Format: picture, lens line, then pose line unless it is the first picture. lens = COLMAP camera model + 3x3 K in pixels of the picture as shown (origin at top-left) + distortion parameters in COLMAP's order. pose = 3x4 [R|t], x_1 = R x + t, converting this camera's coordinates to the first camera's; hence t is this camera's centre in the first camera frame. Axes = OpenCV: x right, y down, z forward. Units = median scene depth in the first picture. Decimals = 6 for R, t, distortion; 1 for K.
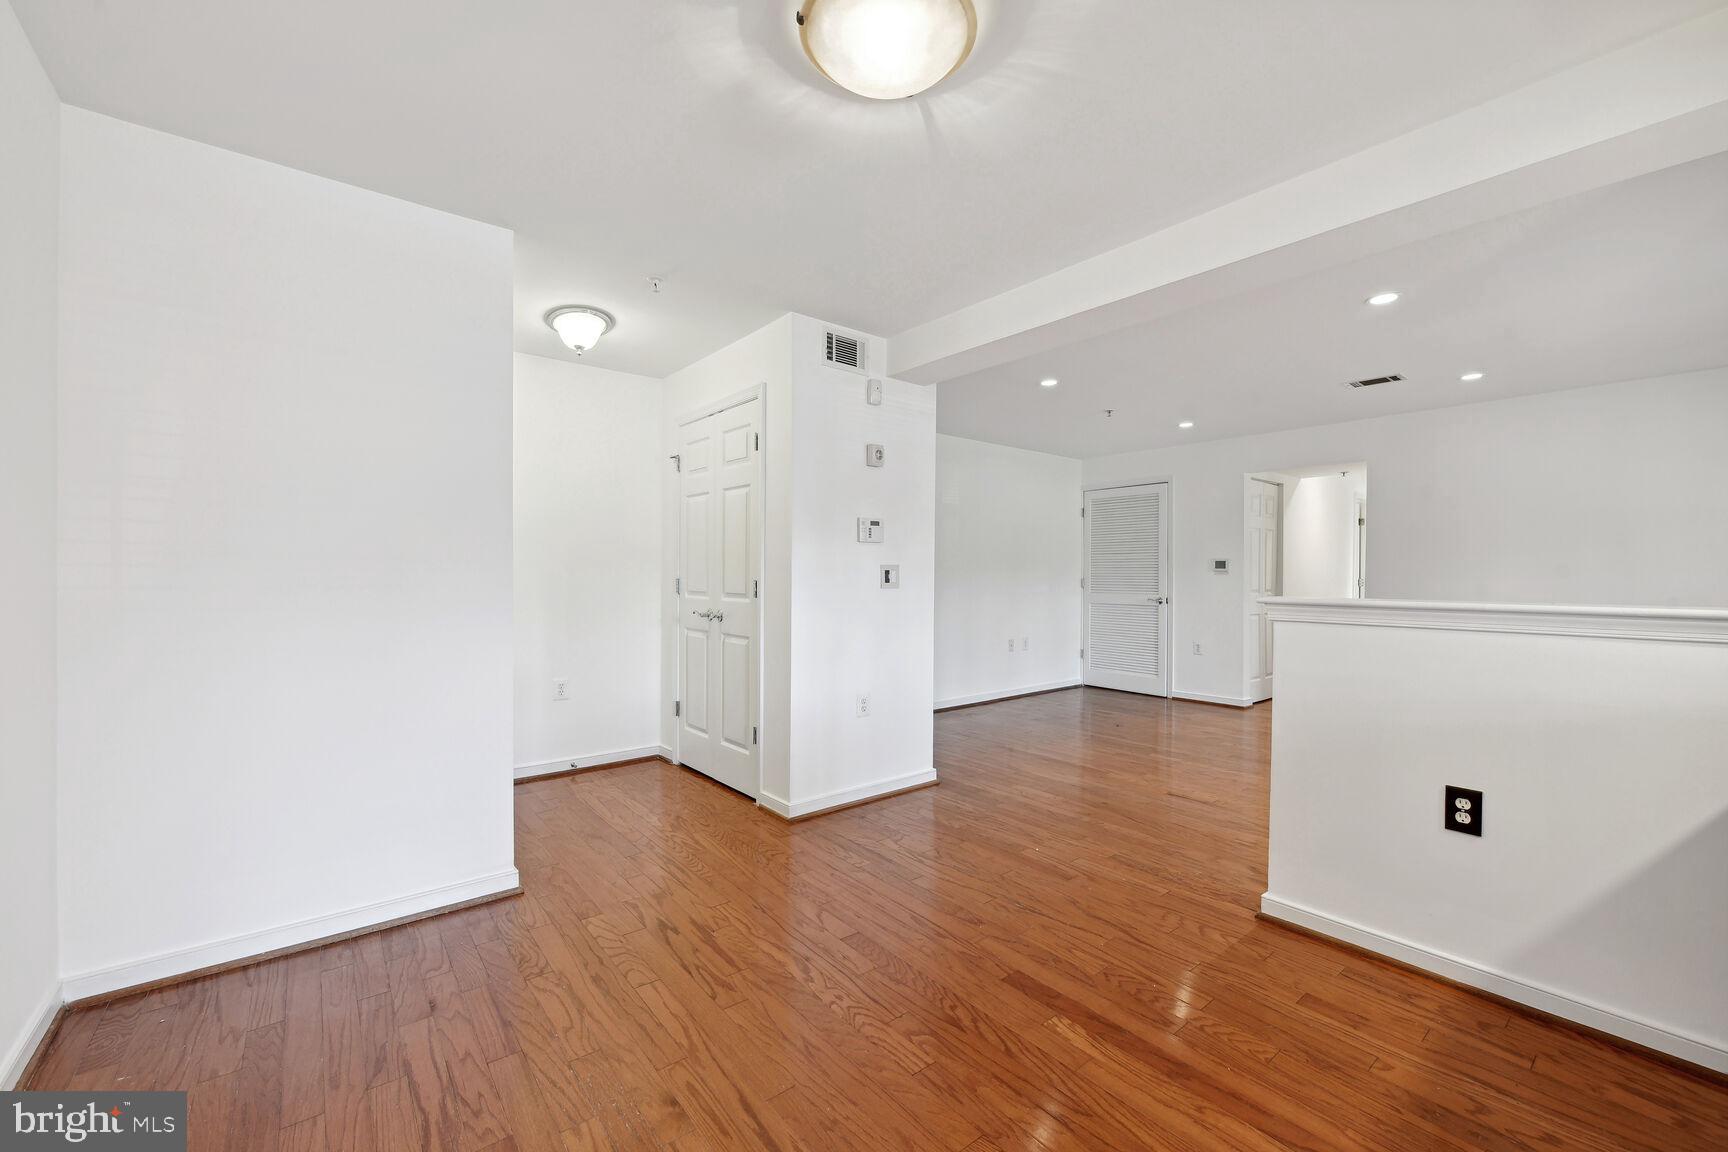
lens RADIAL K [[694.6, 0, 858.4], [0, 694.6, 577.2], [0, 0, 1]] dist [-0.006636, -0.000283]
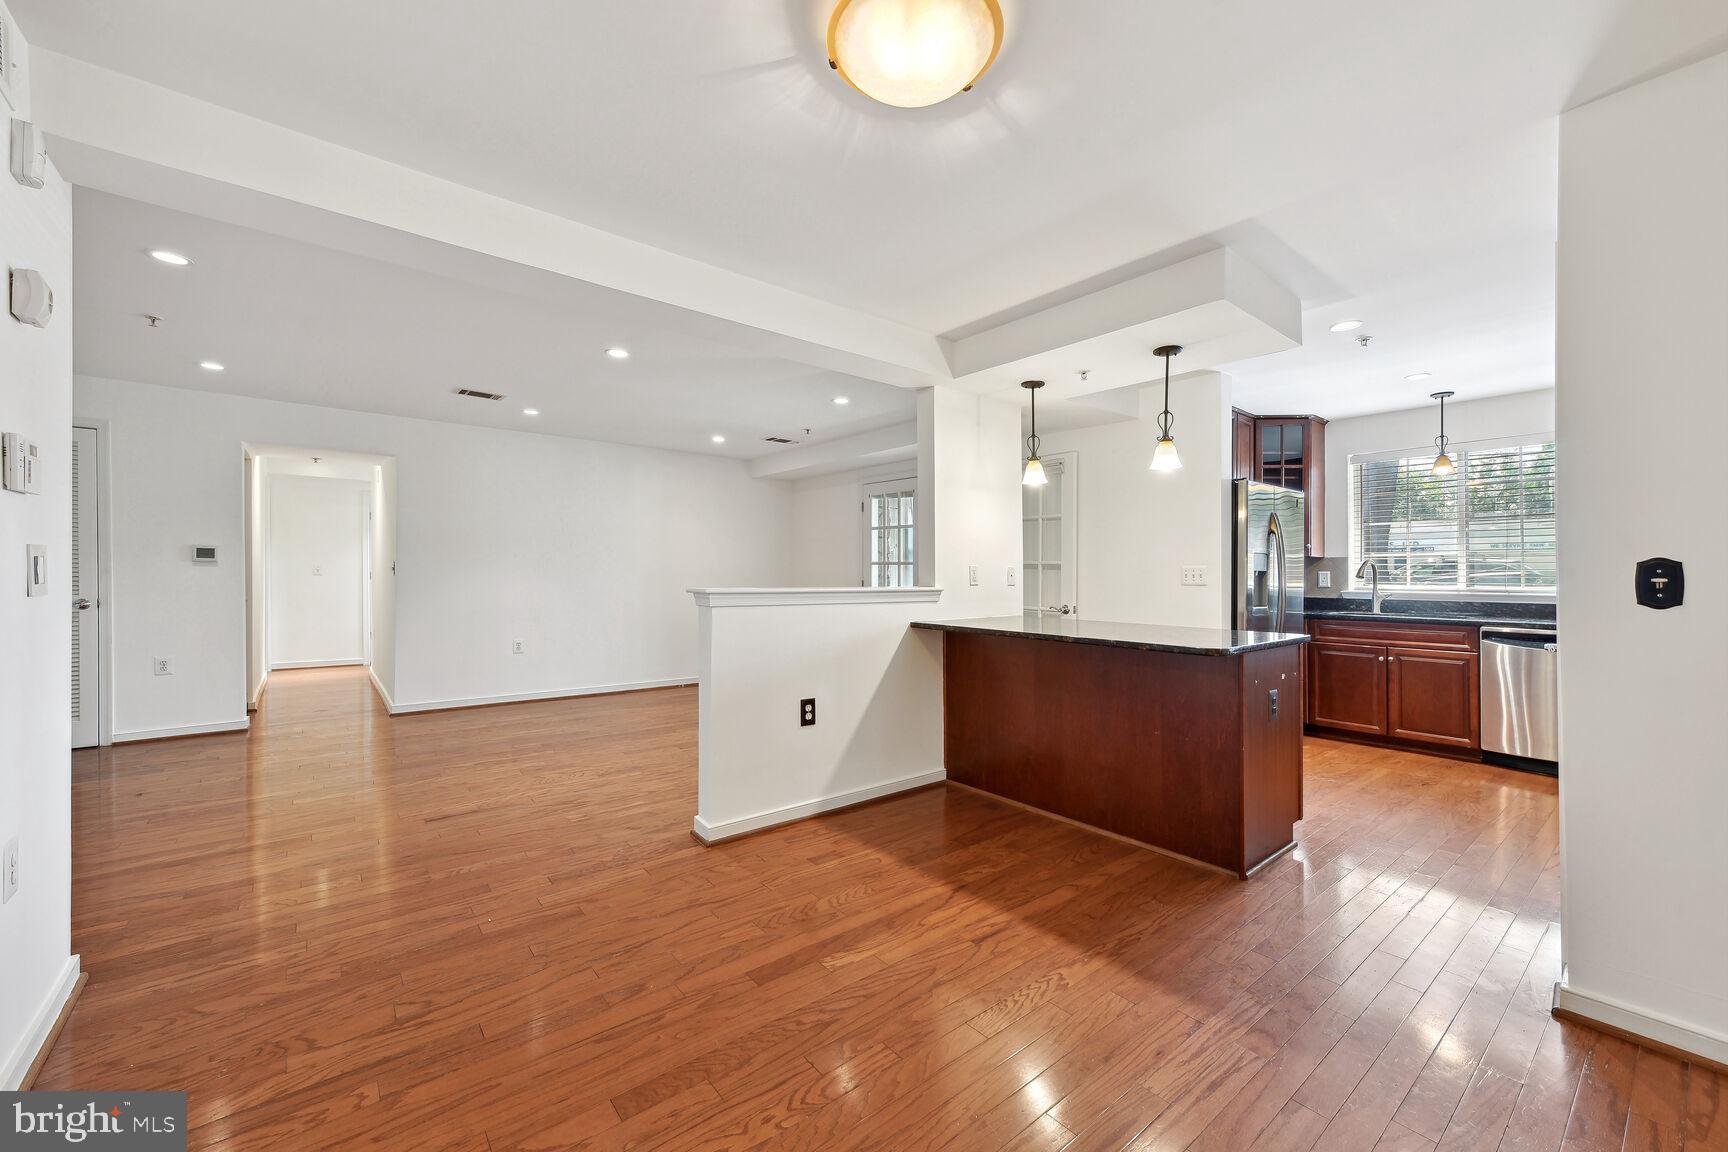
lens RADIAL K [[679.0, 0, 859.7], [0, 679.0, 555.1], [0, 0, 1]] dist [0.010302, 0.000135]
pose [[-0.003282, 0.024651, 0.999691, -0.397484], [-0.005466, 0.999681, -0.024668, -0.001554], [-0.999980, -0.005545, -0.003146, 0.445910]]
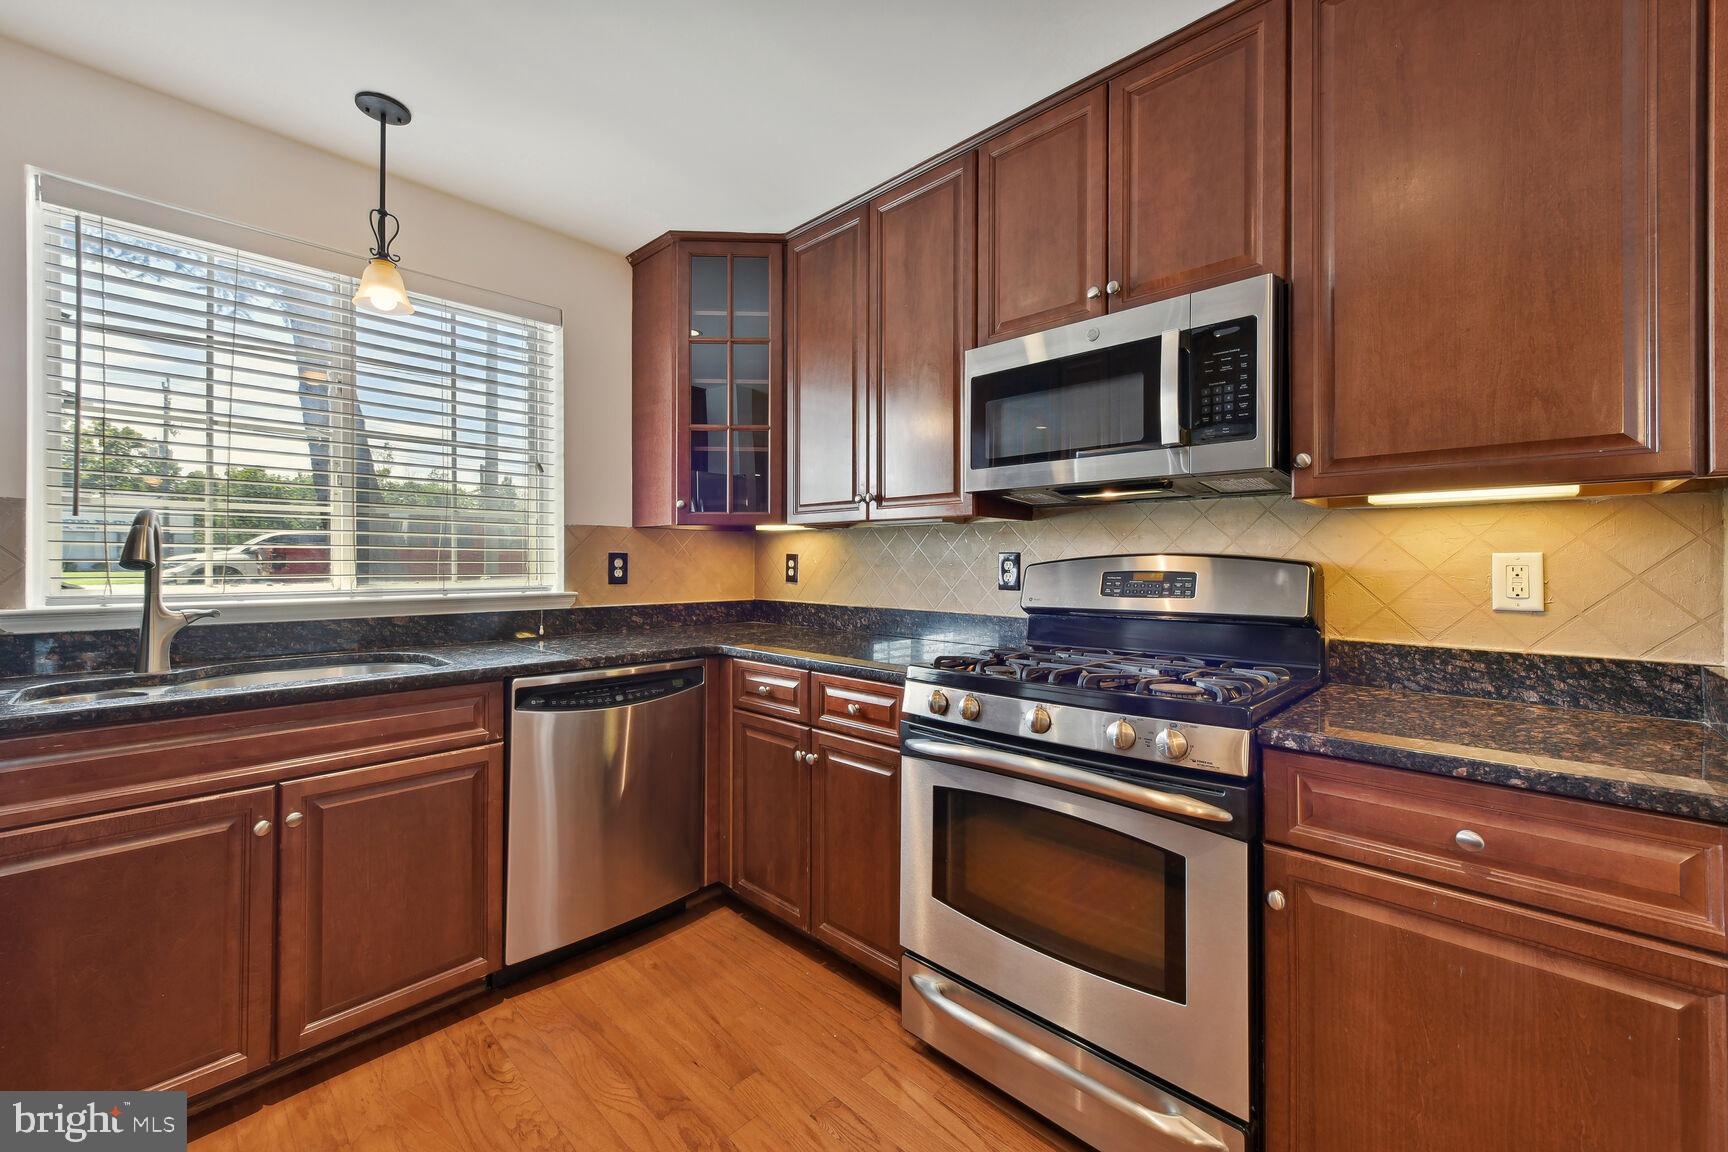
lens RADIAL K [[678.8, 0, 858.3], [0, 678.8, 565.6], [0, 0, 1]] dist [0.007083, 0.000518]
pose [[-0.991397, -0.007009, -0.130700, 0.535413], [-0.007737, 0.999957, 0.005064, -0.001592], [0.130659, 0.006032, -0.991409, -0.066383]]
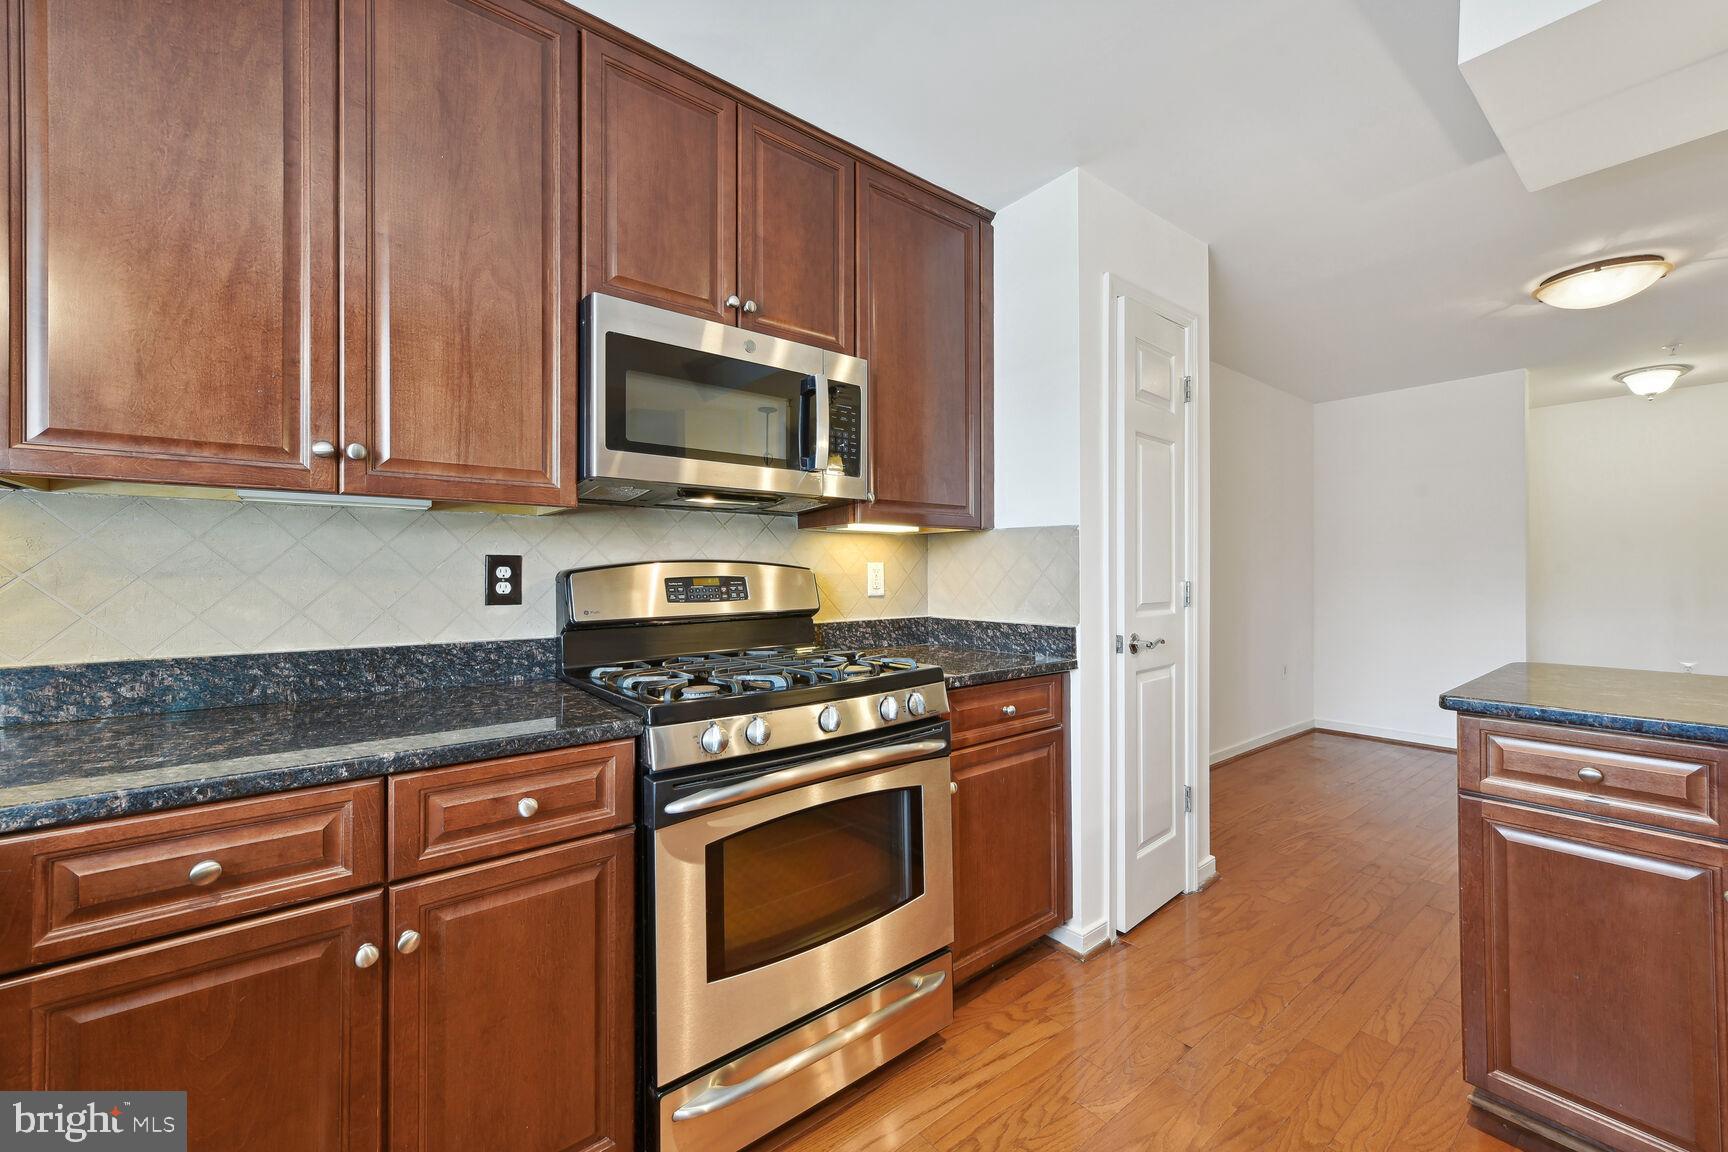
lens RADIAL K [[669.4, 0, 856.5], [0, 669.4, 572.7], [0, 0, 1]] dist [0.010729, 0.000128]
pose [[-0.018062, -0.002967, -0.999832, 0.762821], [0.000001, 0.999996, -0.002967, 0.001673], [0.999837, -0.000054, -0.018062, -0.390105]]
